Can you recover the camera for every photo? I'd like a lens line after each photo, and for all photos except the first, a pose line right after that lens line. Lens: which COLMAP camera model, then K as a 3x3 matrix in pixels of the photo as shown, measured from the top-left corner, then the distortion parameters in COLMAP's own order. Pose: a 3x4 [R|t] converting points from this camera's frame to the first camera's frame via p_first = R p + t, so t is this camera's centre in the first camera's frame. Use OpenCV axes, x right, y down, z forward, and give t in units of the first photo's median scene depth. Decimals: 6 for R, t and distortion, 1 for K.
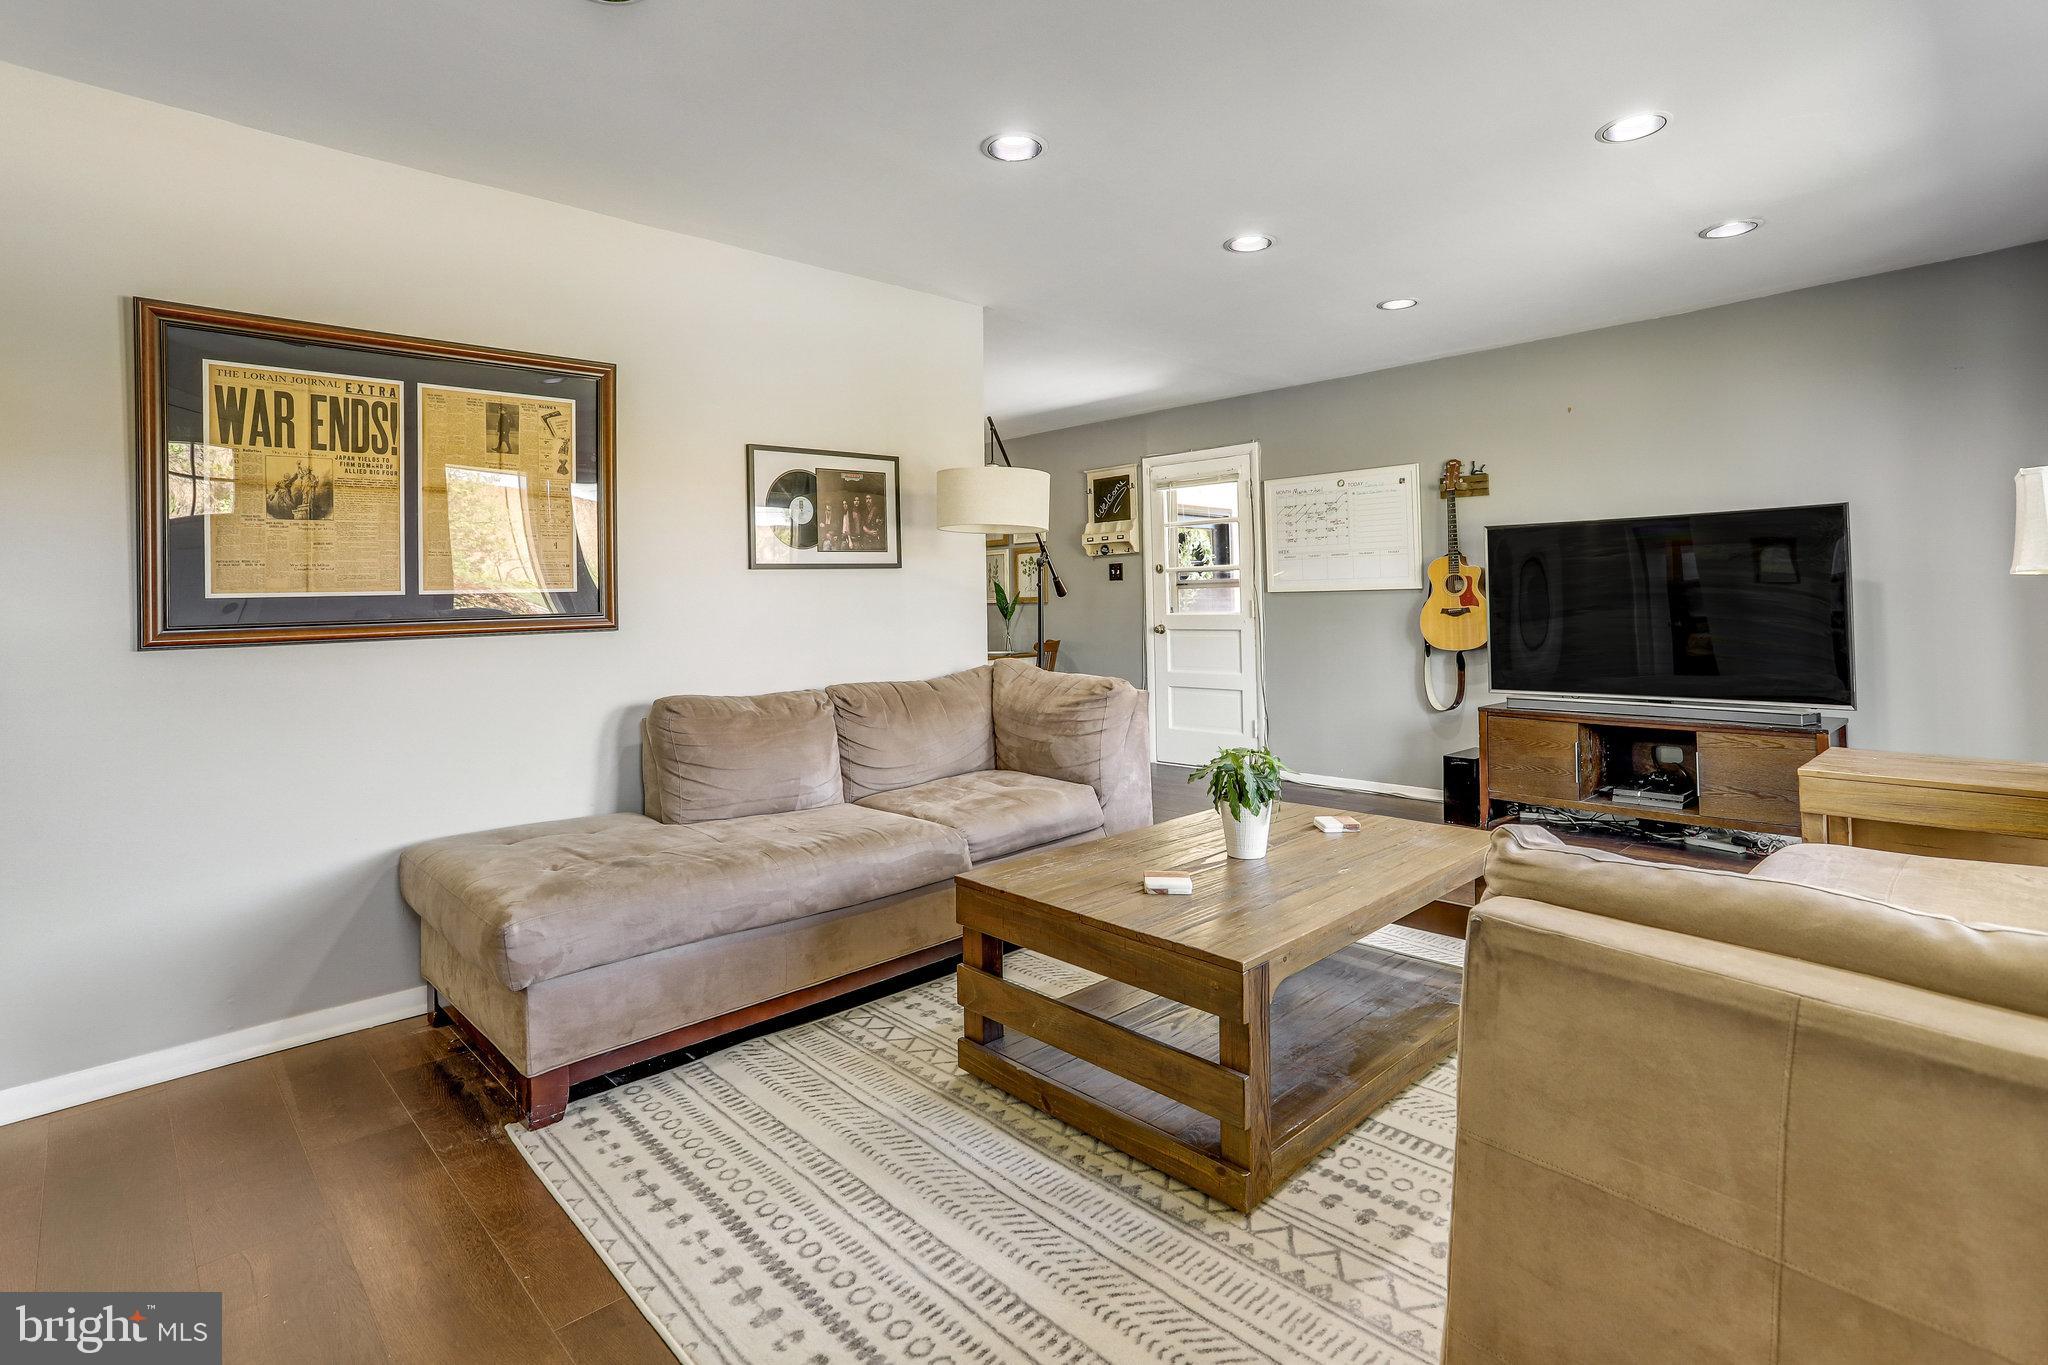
lens RADIAL K [[1001.7, 0, 1019.0], [0, 1001.7, 616.5], [0, 0, 1]] dist [-0.055599, 0.018773]
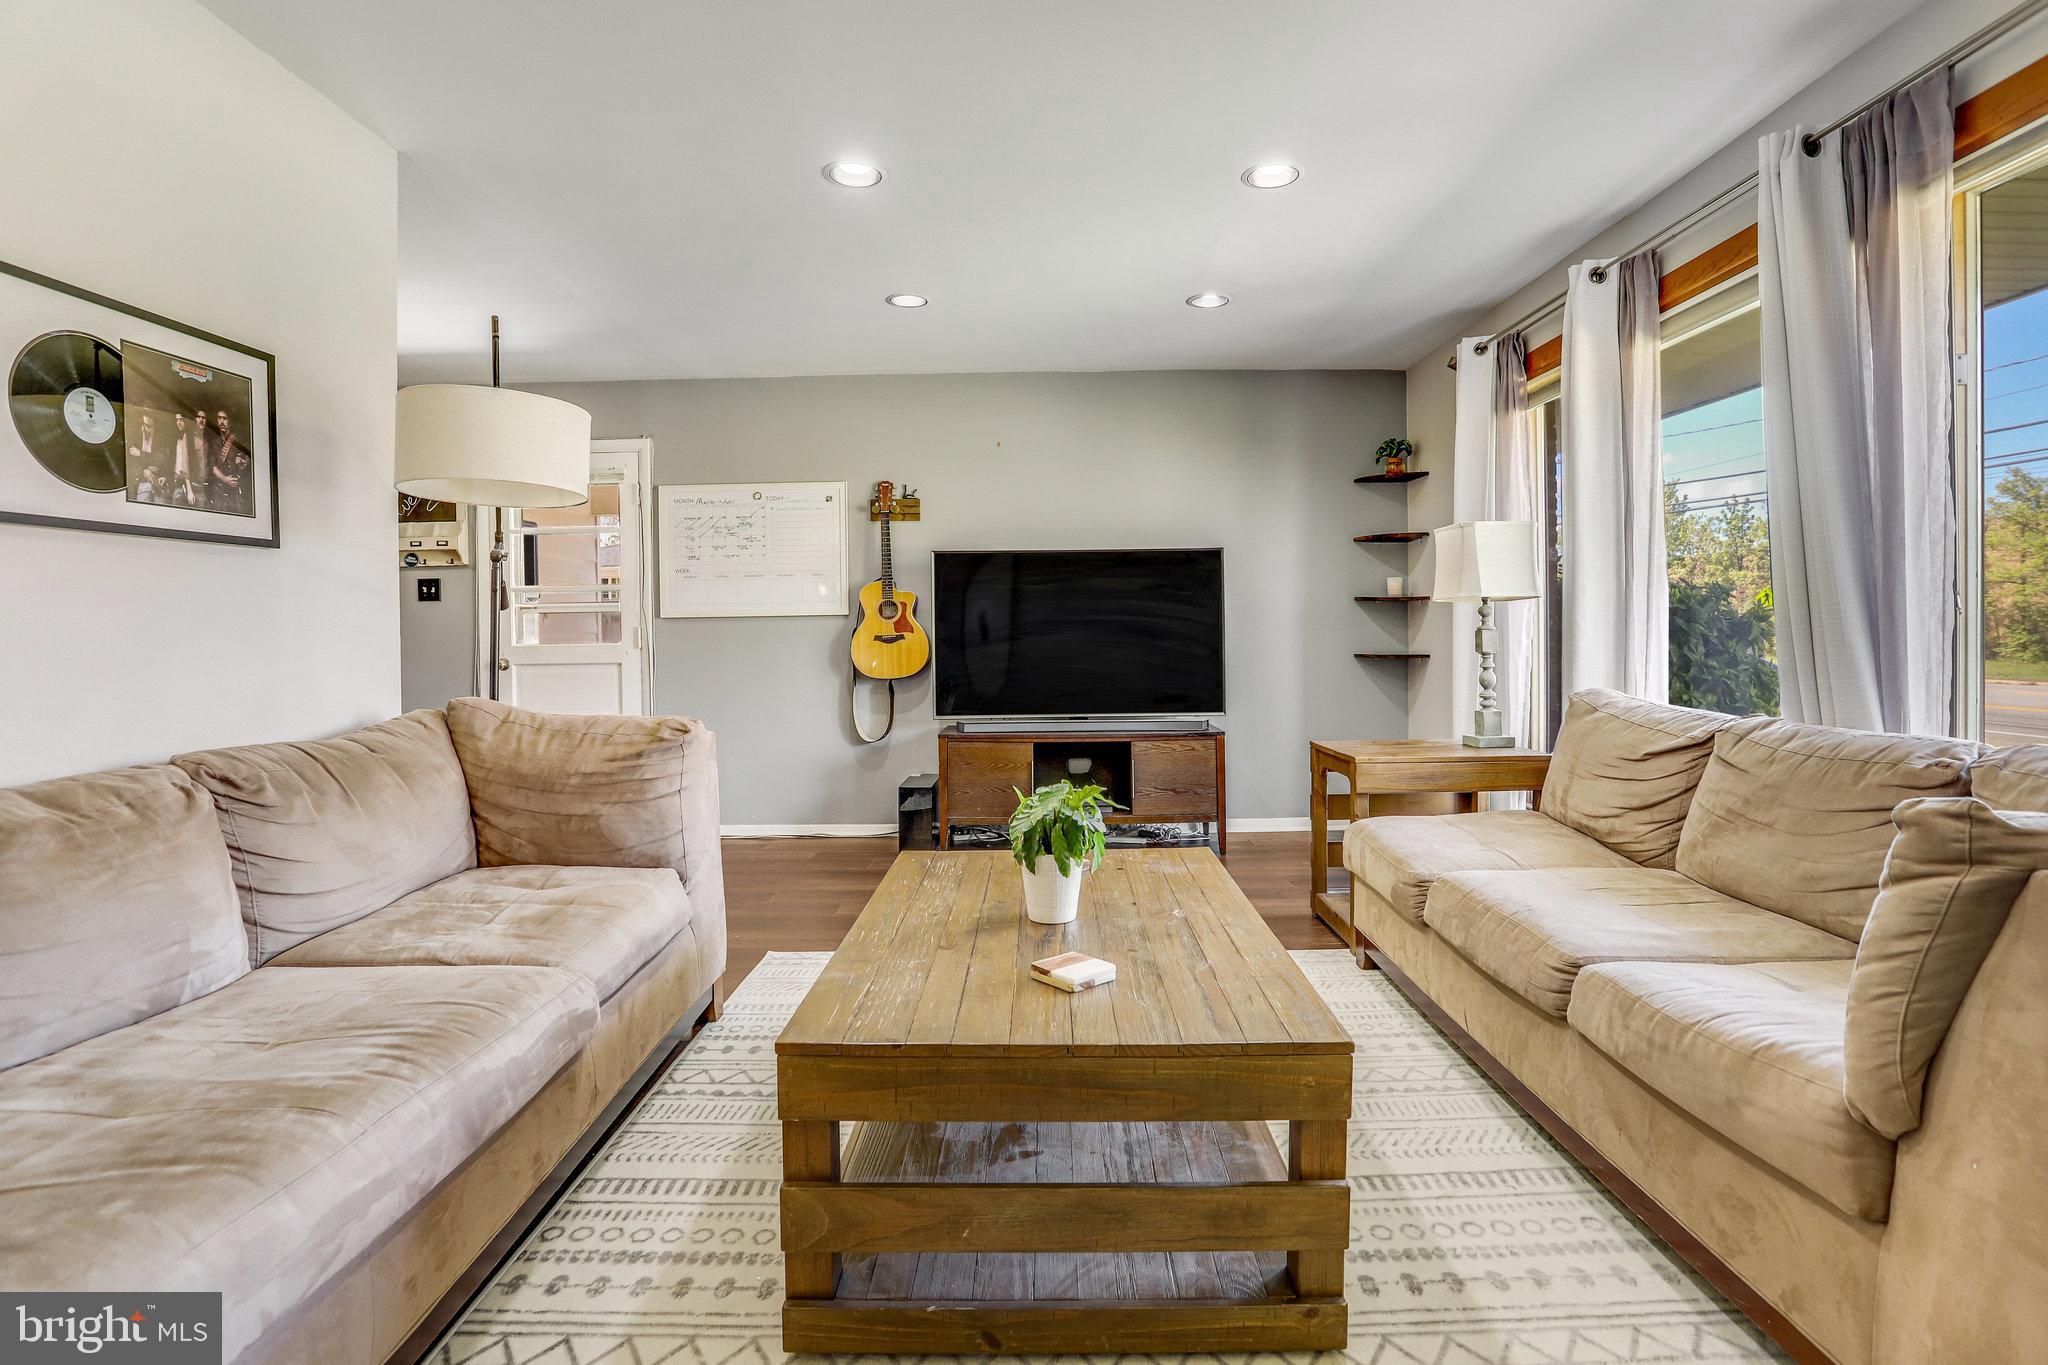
lens RADIAL K [[1001.7, 0, 1030.9], [0, 1001.7, 676.3], [0, 0, 1]] dist [-0.055599, 0.018773]
pose [[0.687216, -0.020093, 0.726175, -0.217612], [0.009708, 0.999782, 0.018477, 0.018928], [-0.726388, -0.005648, 0.687262, 0.275570]]
